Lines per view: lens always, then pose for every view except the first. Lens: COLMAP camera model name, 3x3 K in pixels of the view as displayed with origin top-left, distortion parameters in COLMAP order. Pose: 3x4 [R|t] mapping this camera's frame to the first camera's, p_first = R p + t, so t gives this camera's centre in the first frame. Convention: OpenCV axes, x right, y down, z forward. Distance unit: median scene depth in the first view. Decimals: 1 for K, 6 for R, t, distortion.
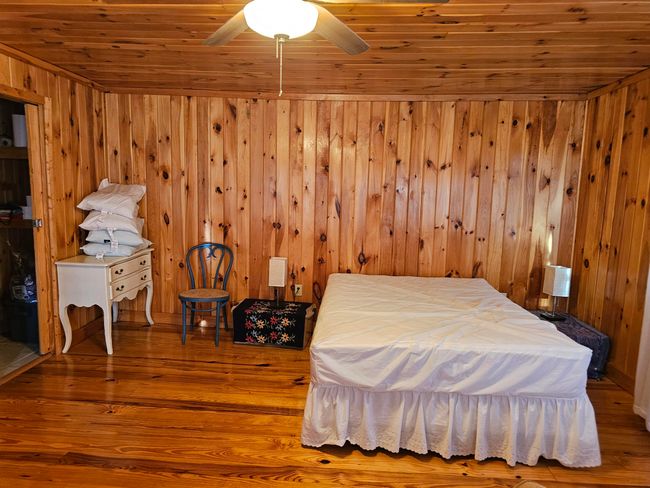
lens RADIAL K [[447.5, 0, 325.0], [0, 447.5, 244.0], [0, 0, 1]] dist [0.057799, -0.002815]
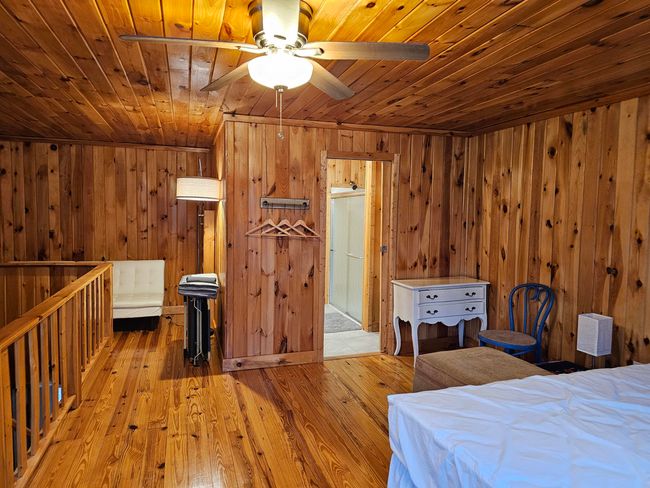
lens RADIAL K [[442.0, 0, 325.0], [0, 442.0, 244.0], [0, 0, 1]] dist [0.064006, -0.046318]
pose [[0.374360, 0.041028, -0.926375, 0.404469], [-0.112636, 0.993635, -0.001511, -0.032937], [0.920417, 0.104909, 0.376599, 0.298162]]
